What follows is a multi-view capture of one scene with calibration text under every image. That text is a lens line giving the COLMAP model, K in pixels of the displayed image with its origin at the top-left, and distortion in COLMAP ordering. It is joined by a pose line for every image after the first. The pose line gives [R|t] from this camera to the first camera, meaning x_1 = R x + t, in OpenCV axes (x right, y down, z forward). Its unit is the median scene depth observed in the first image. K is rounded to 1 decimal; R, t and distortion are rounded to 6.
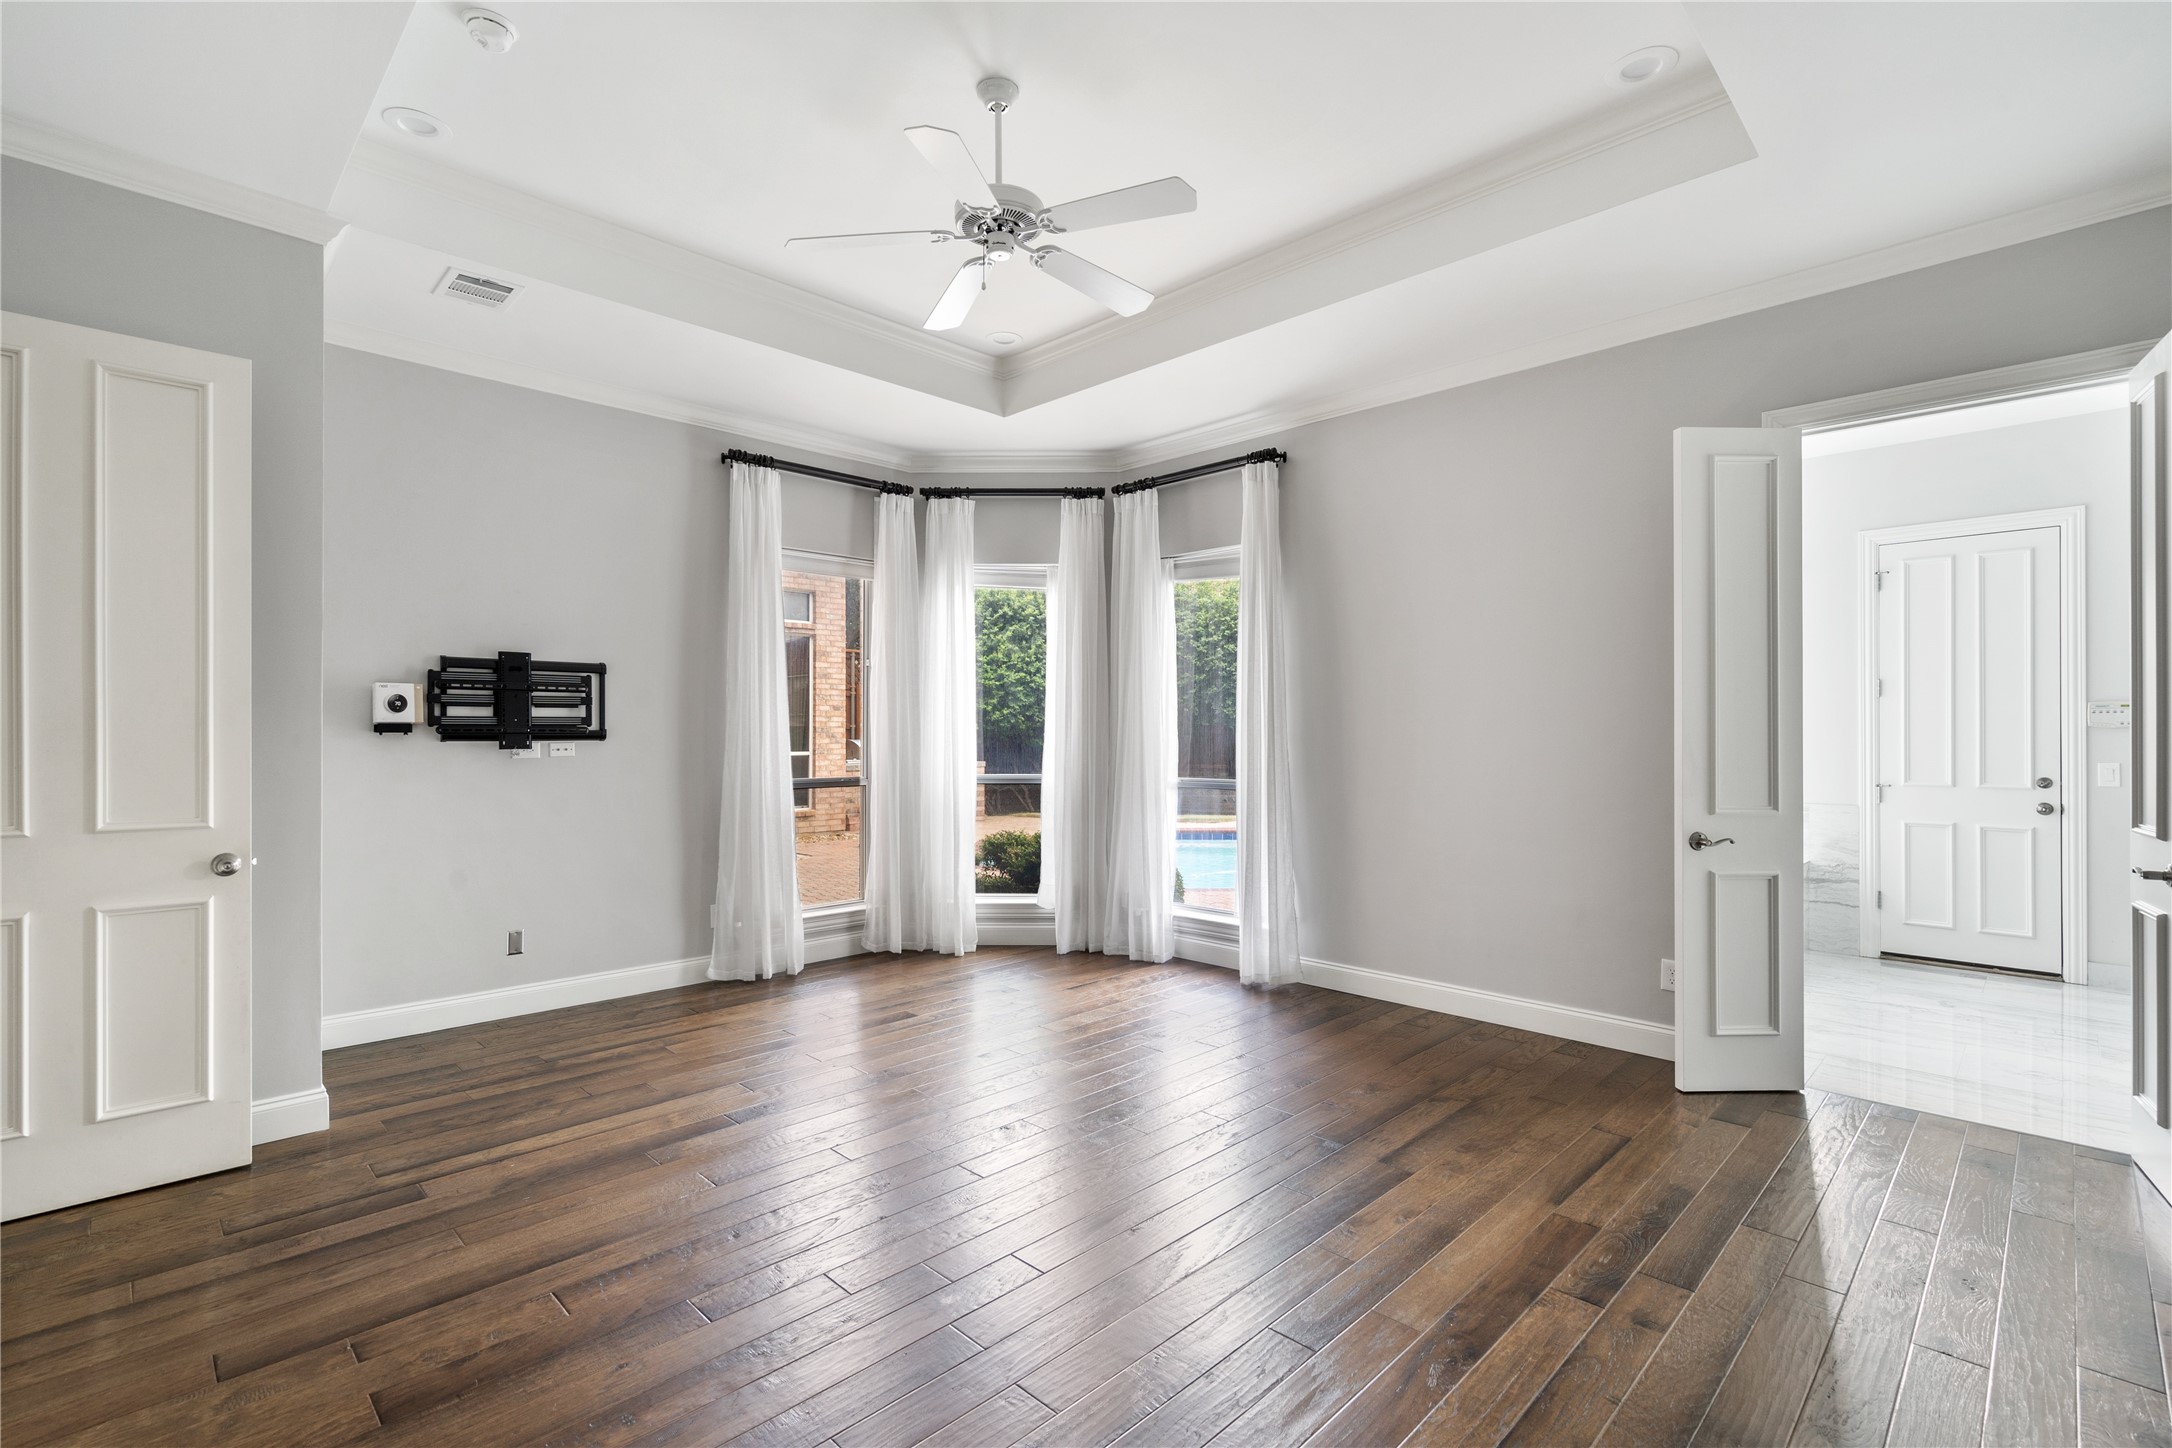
lens RADIAL K [[996.0, 0, 1086.0], [0, 996.0, 724.0], [0, 0, 1]] dist [0.000399, 0.000183]
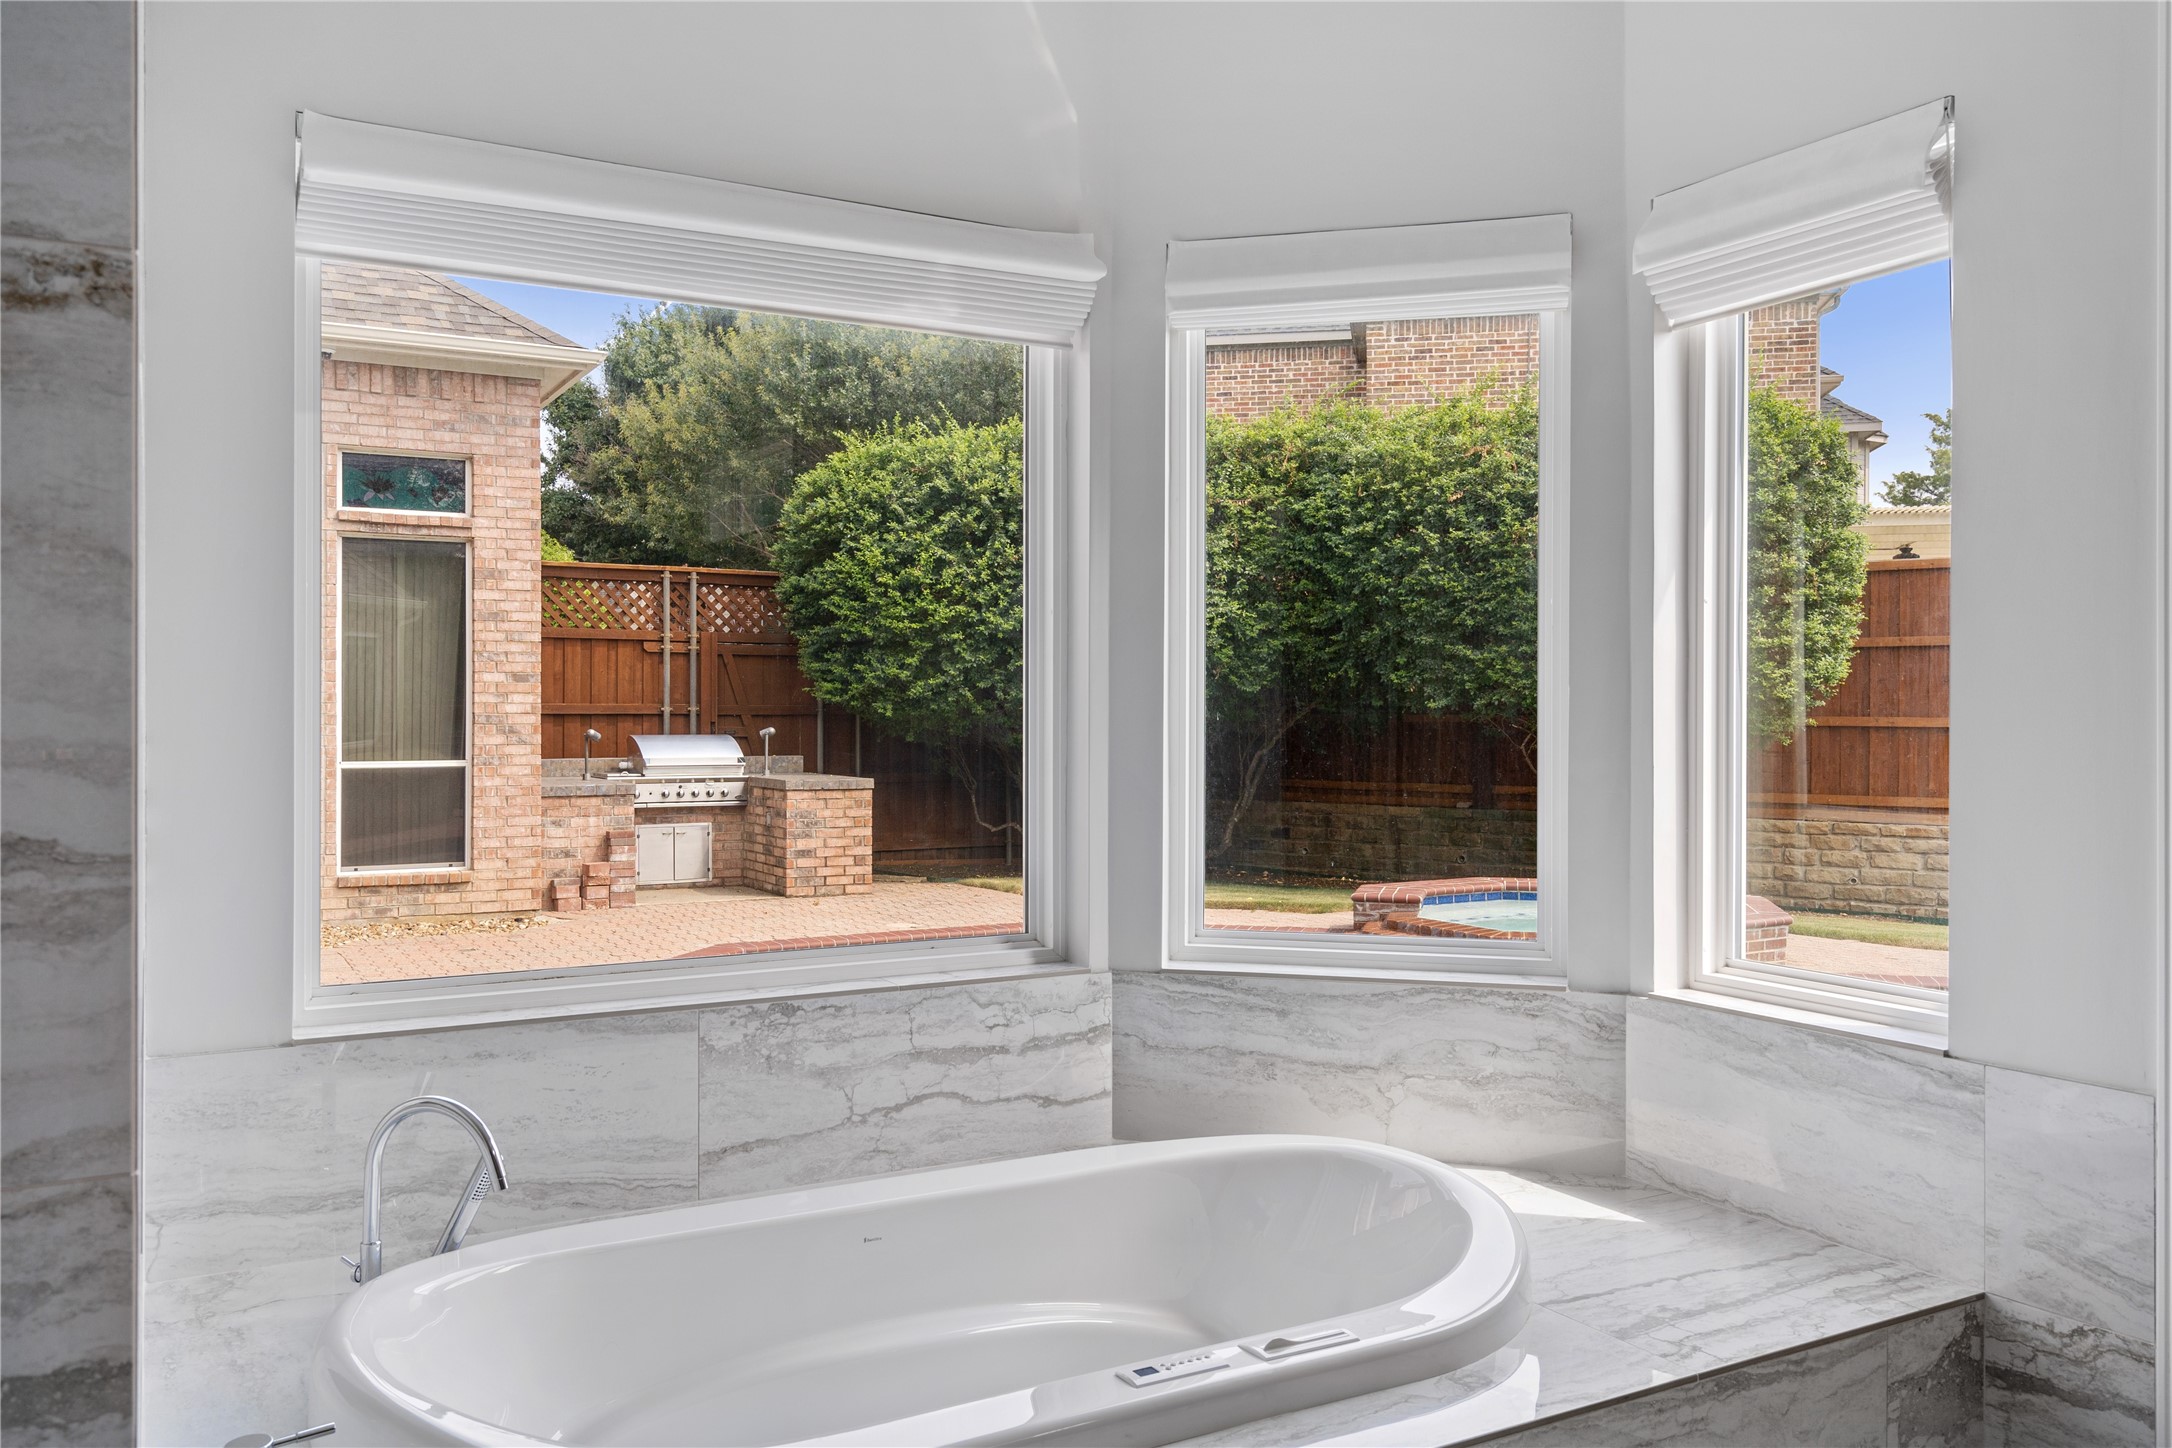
lens RADIAL K [[1672.2, 0, 1086.0], [0, 1672.2, 724.0], [0, 0, 1]] dist [0.005994, -0.005506]
pose [[0.963274, 0.003082, -0.268504, 0.227429], [0.001335, 0.999867, 0.016269, -0.004415], [0.268519, -0.016030, 0.963141, 0.192262]]
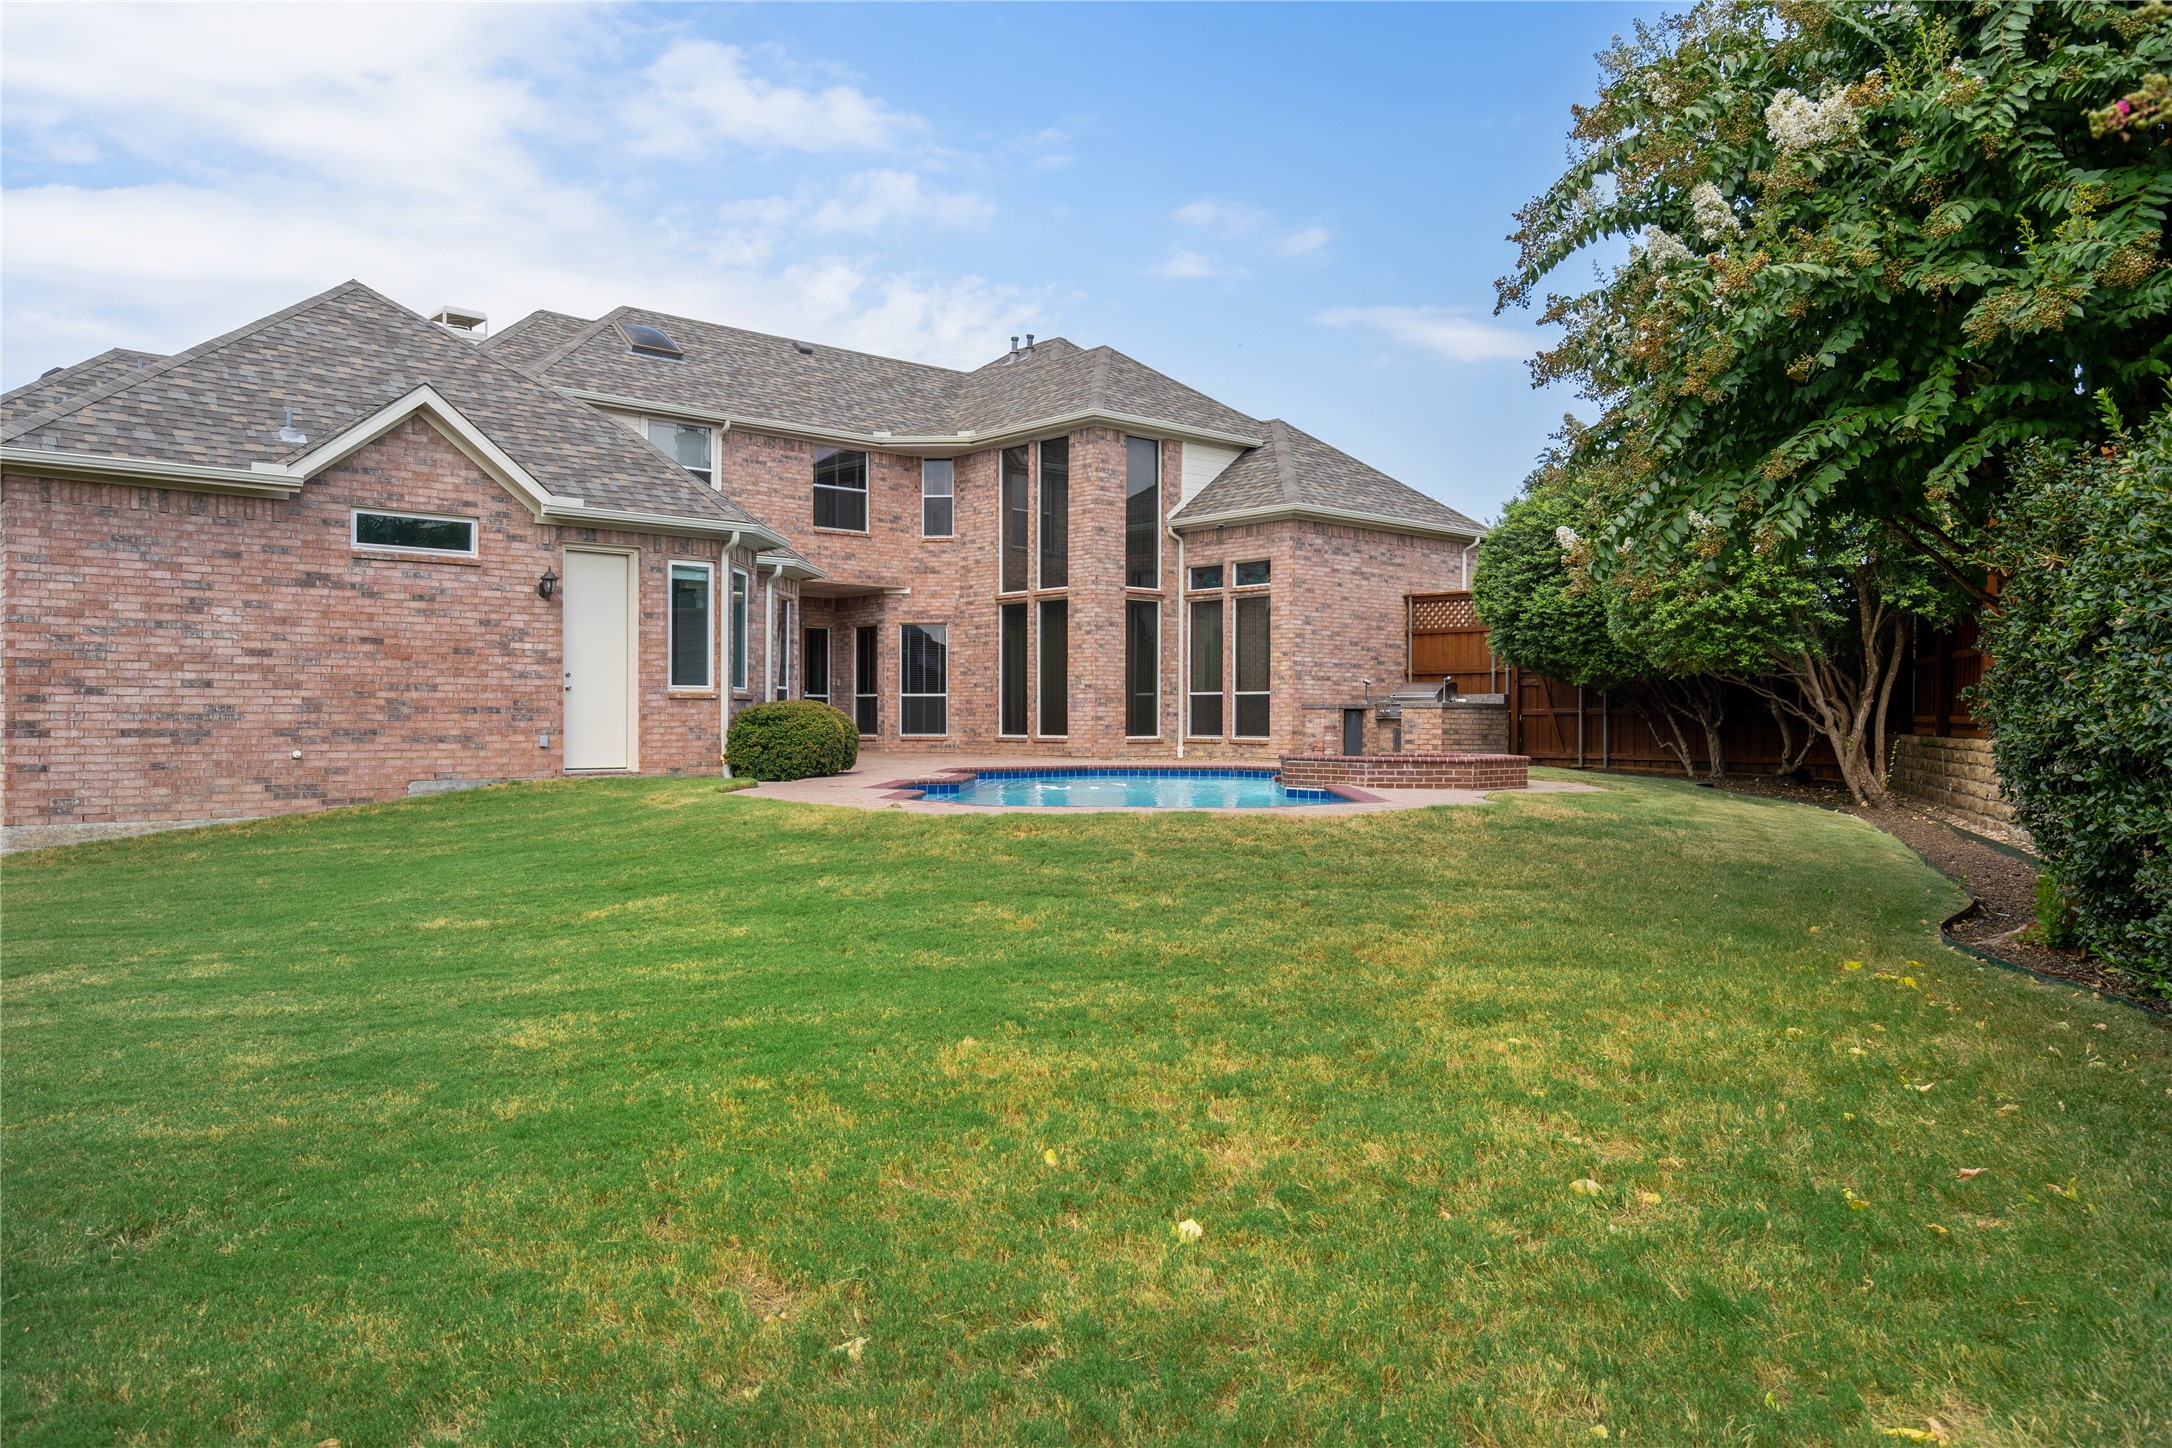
lens RADIAL K [[1458.9, 0, 1086.0], [0, 1458.9, 724.0], [0, 0, 1]] dist [0.006004, 0.001388]
pose [[-0.049383, 0.002962, -0.998776, 1.223724], [0.005572, 0.999981, 0.002690, 0.050276], [0.998764, -0.005432, -0.049399, 0.708091]]
